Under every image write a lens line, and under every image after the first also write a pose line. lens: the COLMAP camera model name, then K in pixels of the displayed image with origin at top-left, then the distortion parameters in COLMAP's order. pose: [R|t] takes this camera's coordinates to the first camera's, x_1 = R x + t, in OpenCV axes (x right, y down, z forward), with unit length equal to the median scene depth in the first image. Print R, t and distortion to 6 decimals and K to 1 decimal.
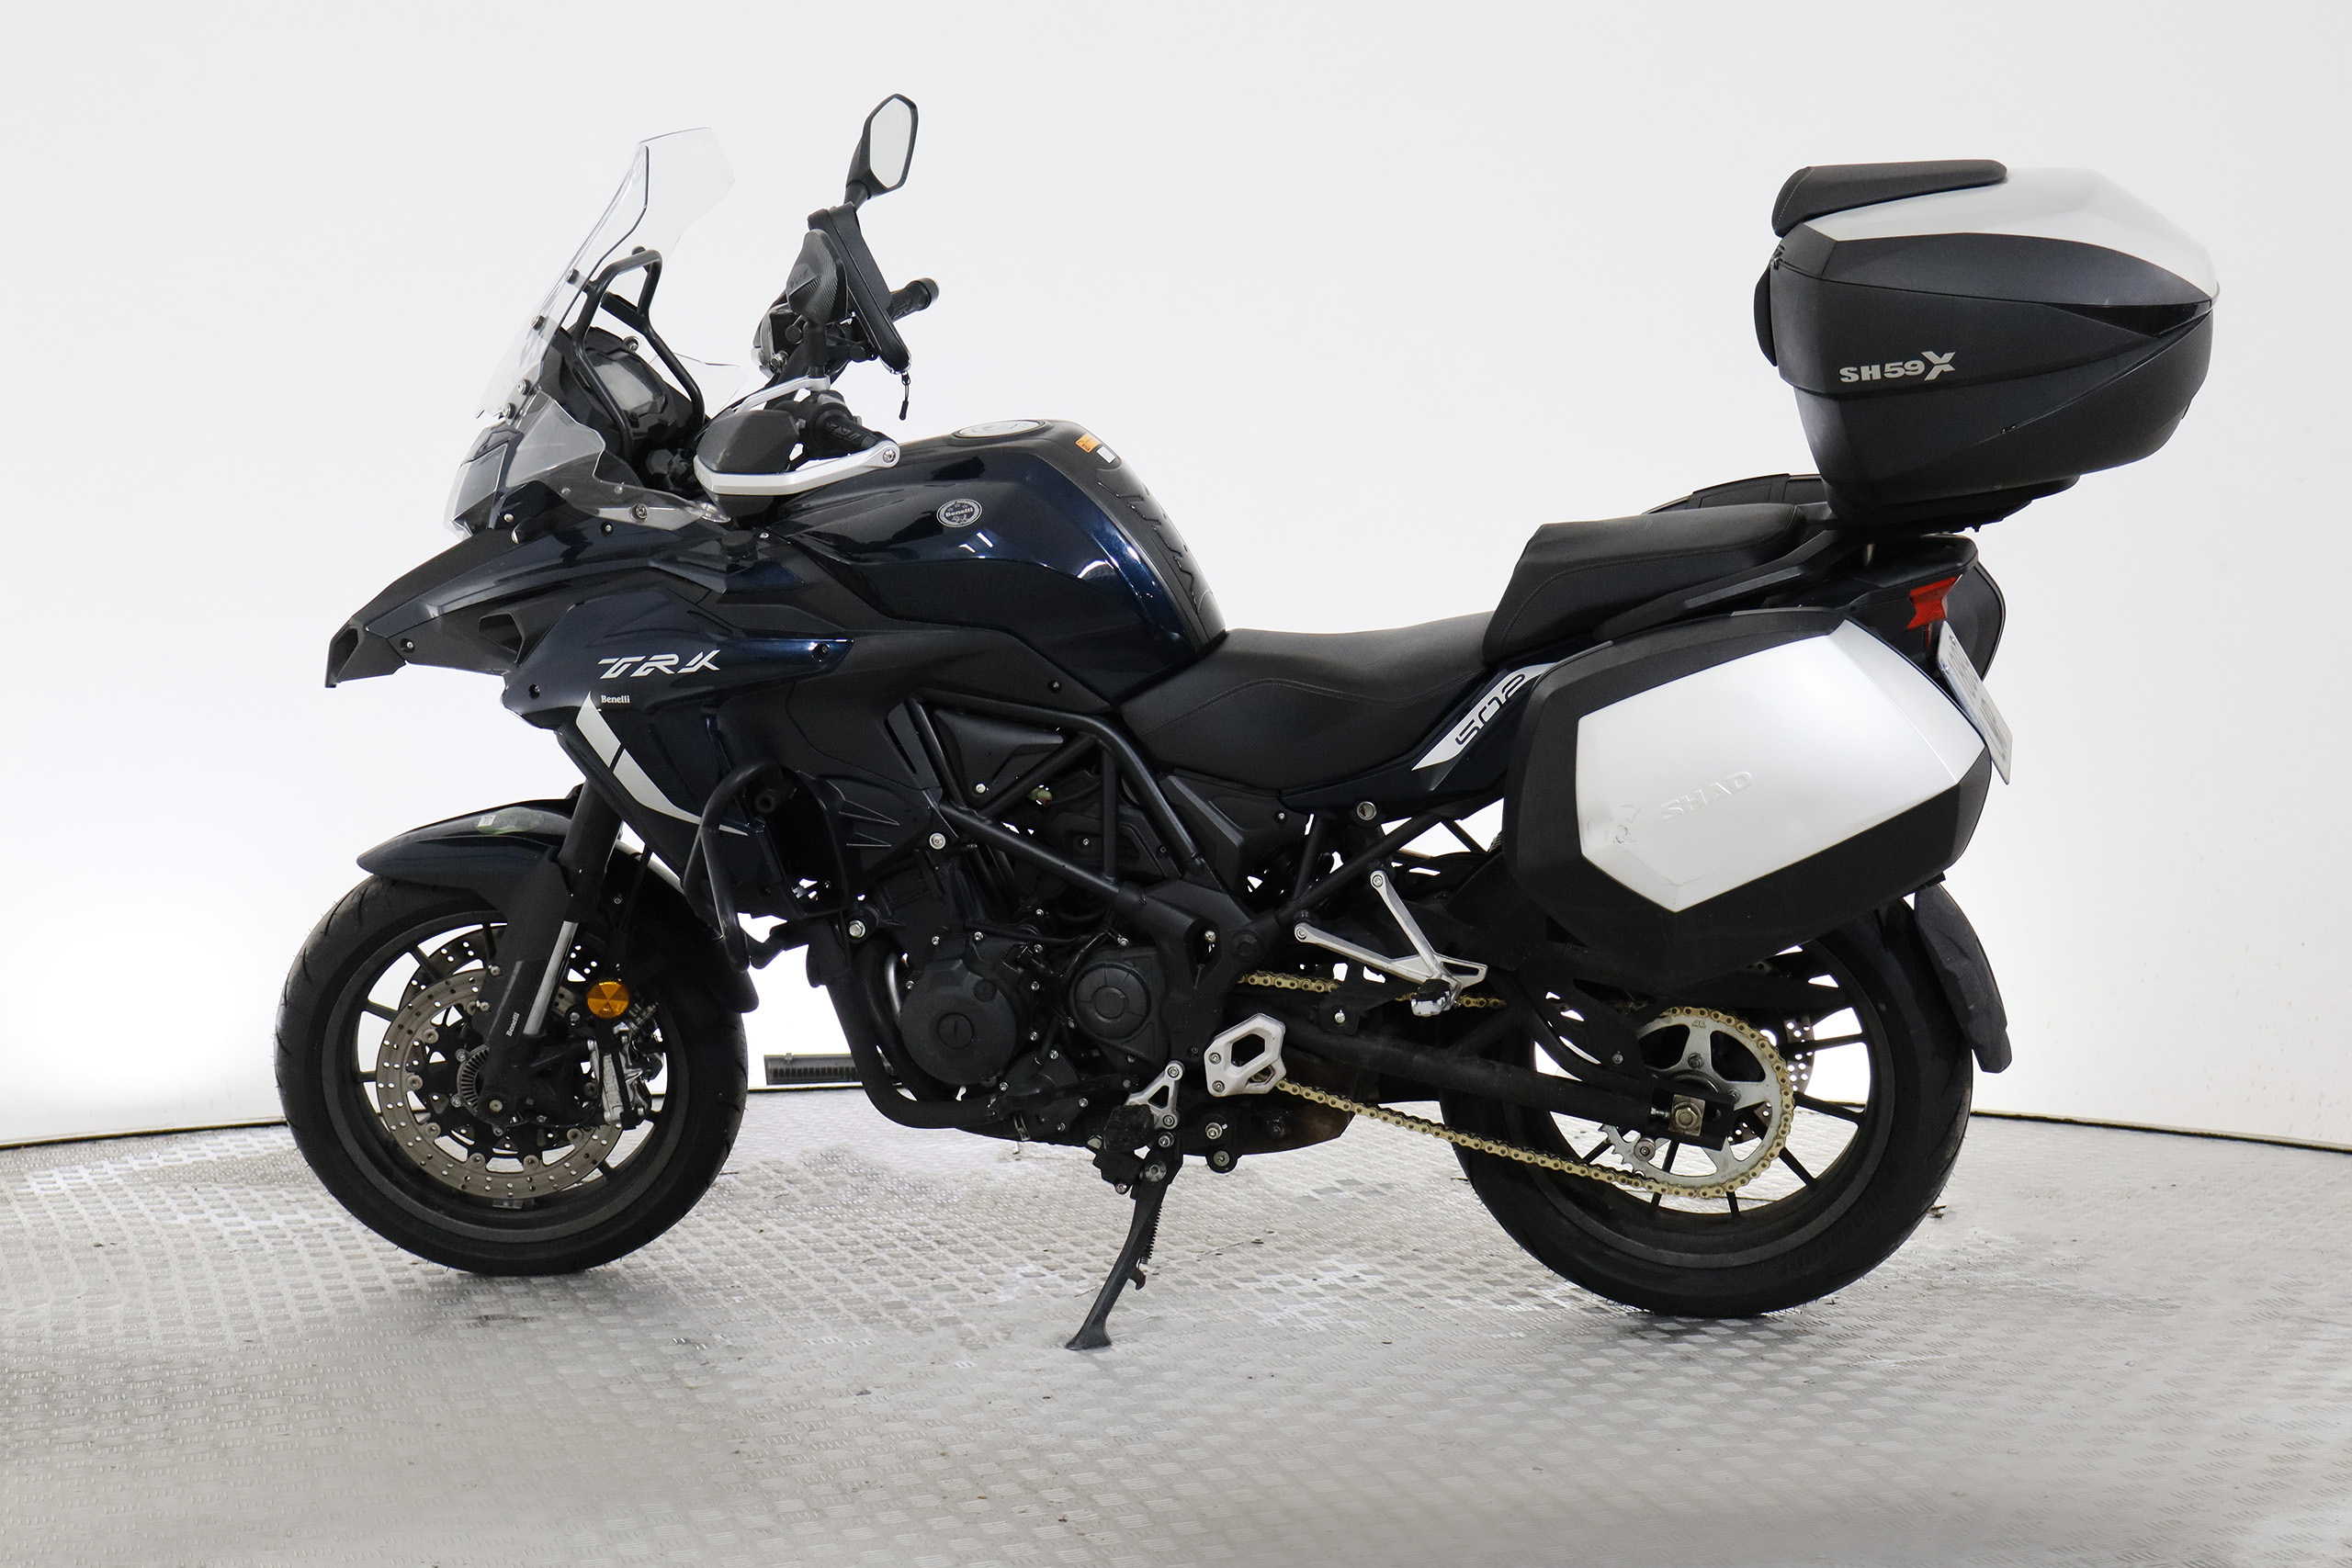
lens RADIAL K [[3905.0, 0, 1175.5], [0, 3905.0, 774.7], [0, 0, 1]] dist [-0.000468, 0.000000]
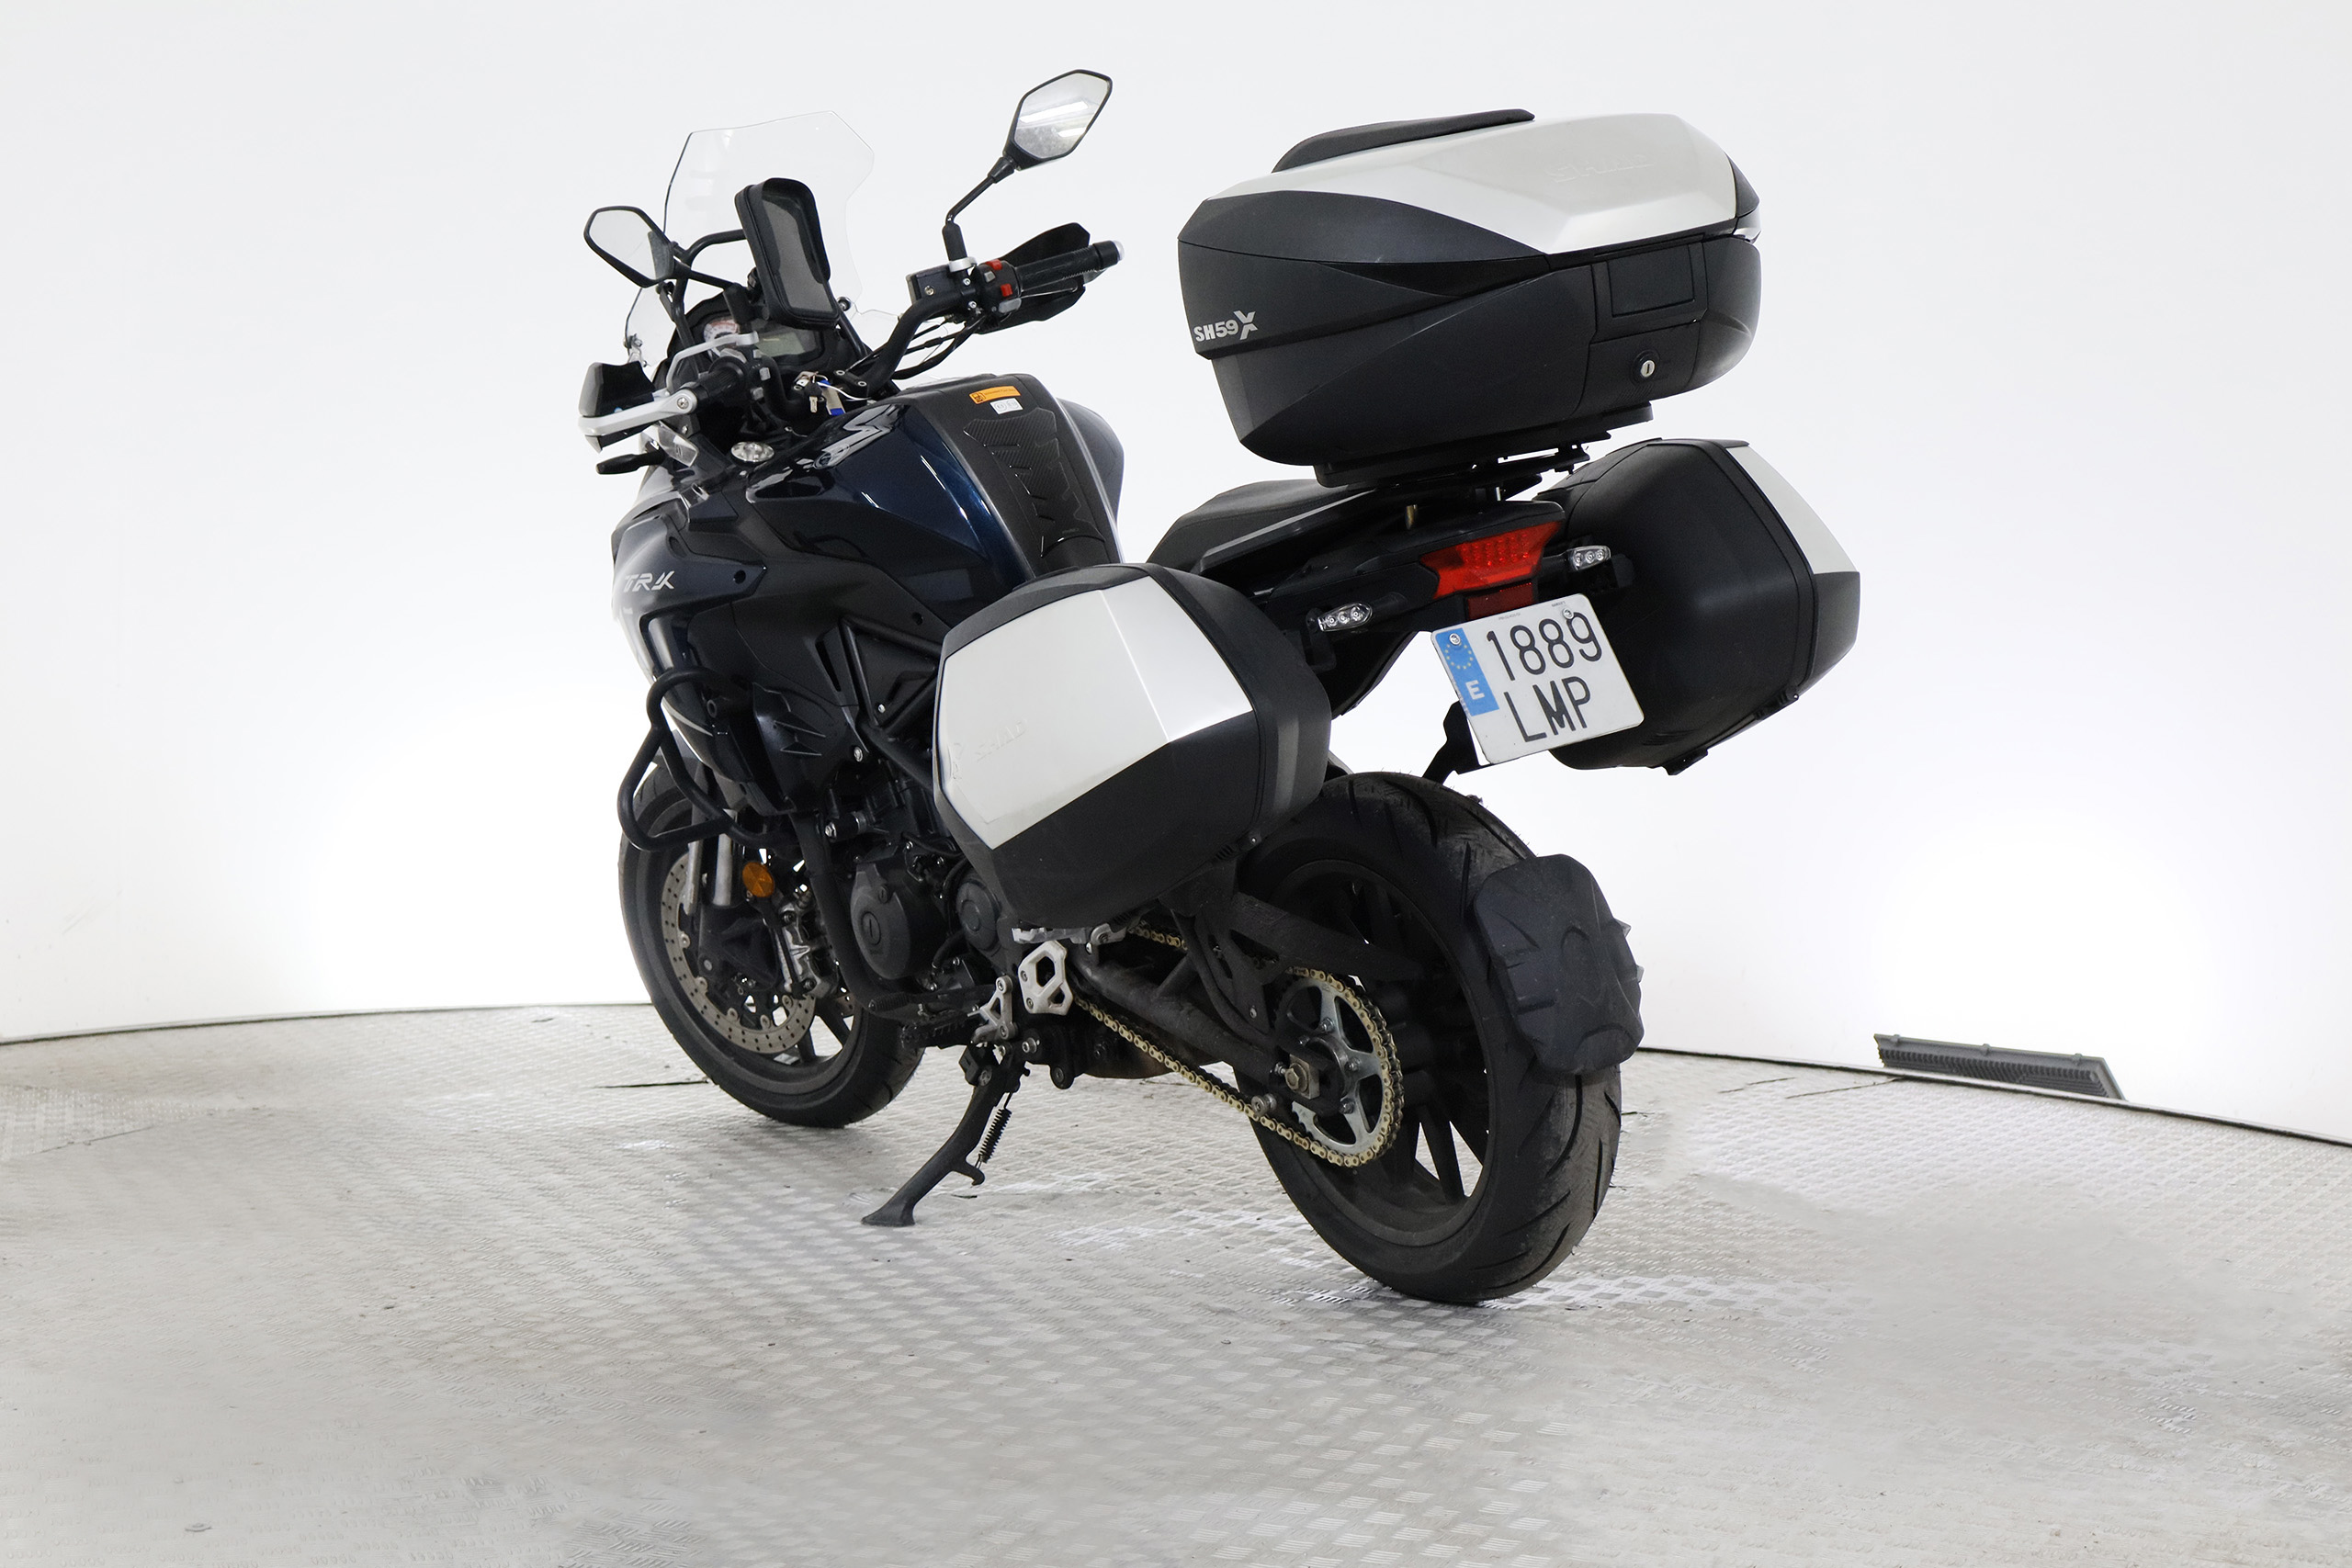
lens RADIAL K [[4435.7, 0, 1175.4], [0, 4435.7, 784.7], [0, 0, 1]] dist [-0.031584, 0.000000]
pose [[0.696483, 0.072497, -0.713901, 0.896853], [-0.069907, 0.997006, 0.033045, -0.022099], [0.714160, 0.026892, 0.699466, 0.183857]]
